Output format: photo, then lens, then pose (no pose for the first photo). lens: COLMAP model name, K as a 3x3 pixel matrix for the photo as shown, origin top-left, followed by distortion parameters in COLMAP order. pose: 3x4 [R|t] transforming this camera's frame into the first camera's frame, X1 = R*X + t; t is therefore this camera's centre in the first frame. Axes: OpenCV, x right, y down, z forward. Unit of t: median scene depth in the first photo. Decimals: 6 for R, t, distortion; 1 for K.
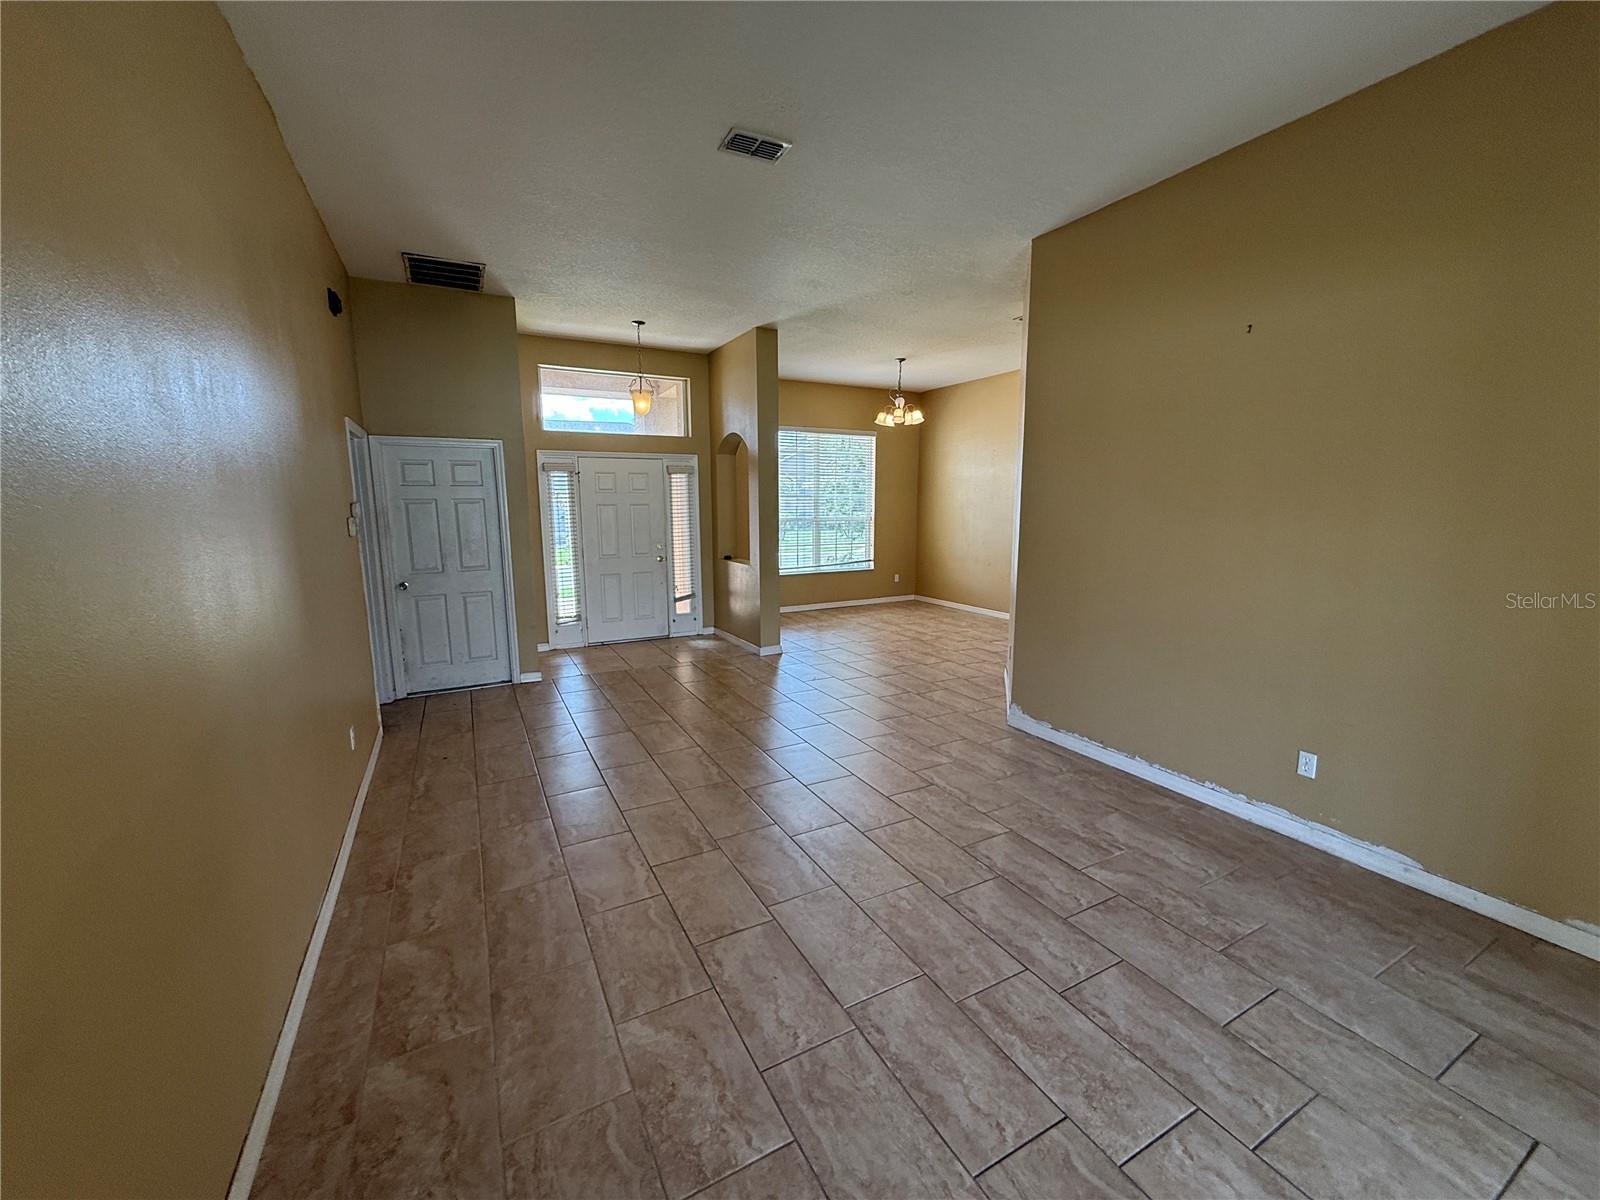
lens RADIAL K [[629.7, 0, 800.0], [0, 629.7, 600.0], [0, 0, 1]] dist [-0.001545, -0.000369]
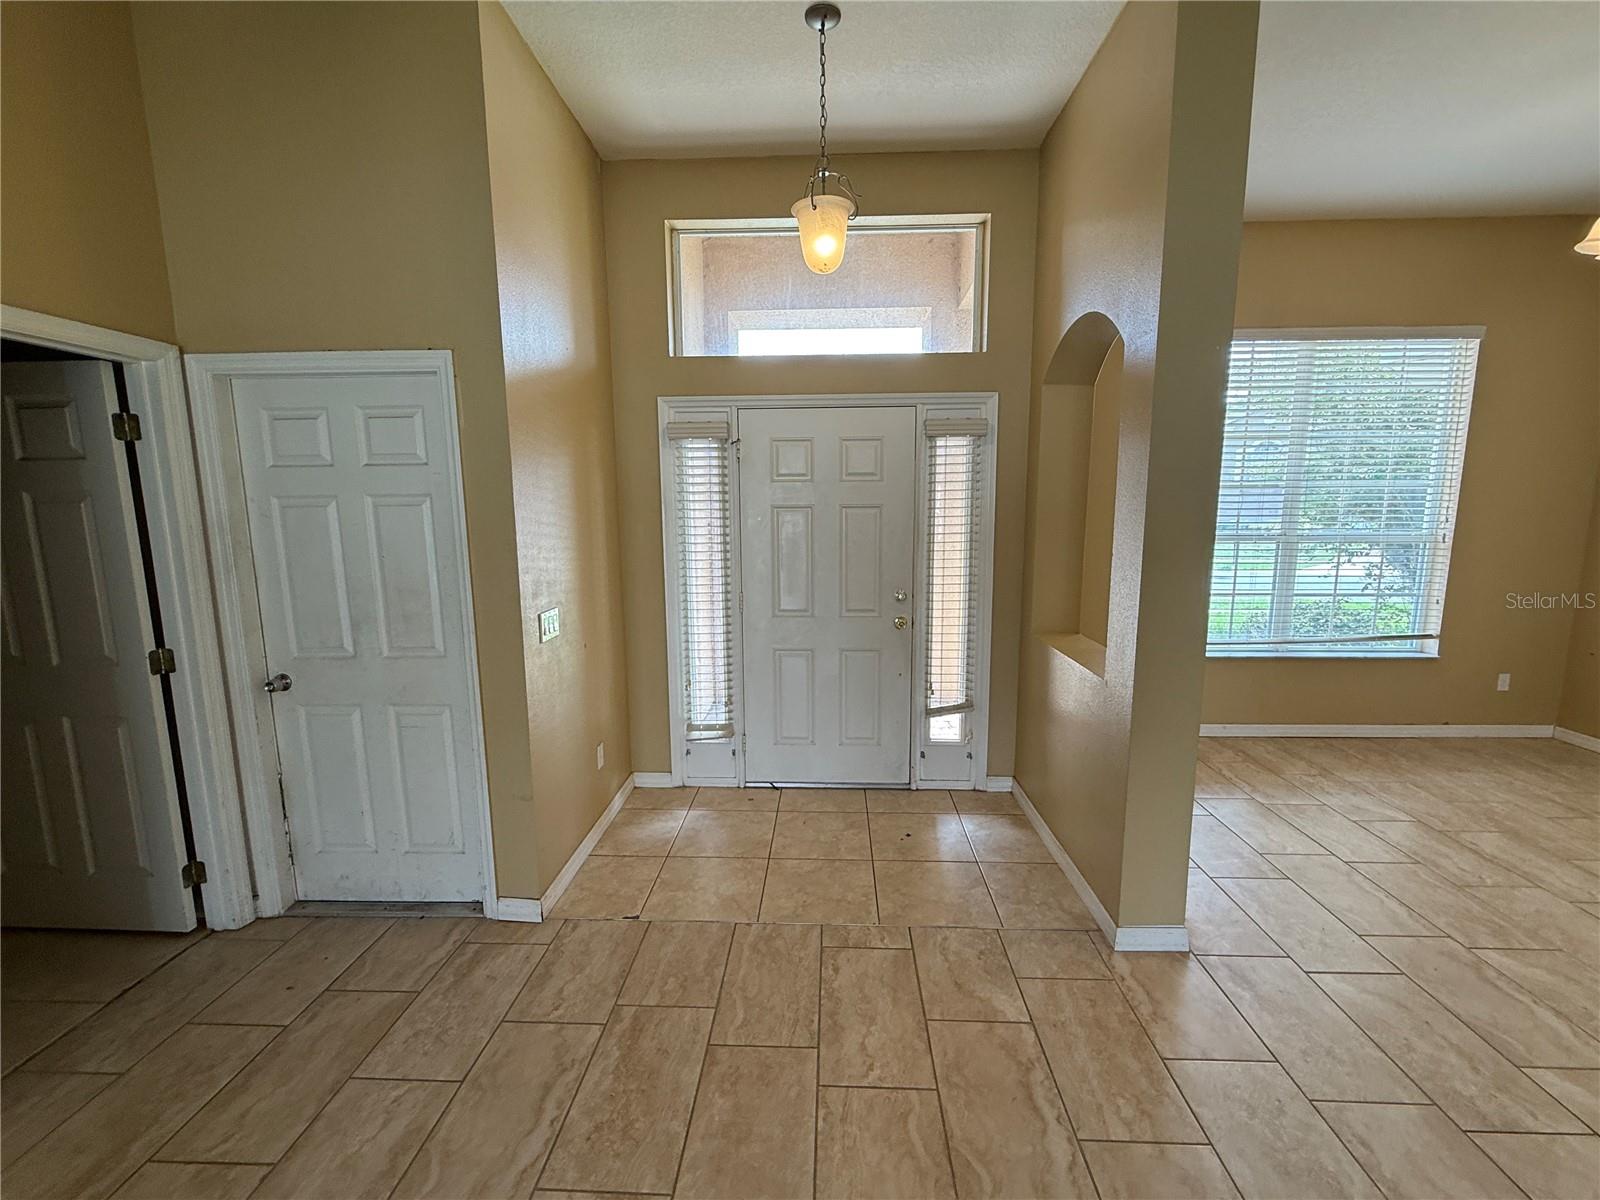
lens RADIAL K [[652.9, 0, 813.7], [0, 652.9, 601.1], [0, 0, 1]] dist [0.001596, -0.000203]
pose [[0.861097, 0.076801, -0.502607, -0.036363], [-0.076459, 0.996845, 0.021329, -0.087854], [0.502659, 0.020062, 0.864252, 0.555782]]
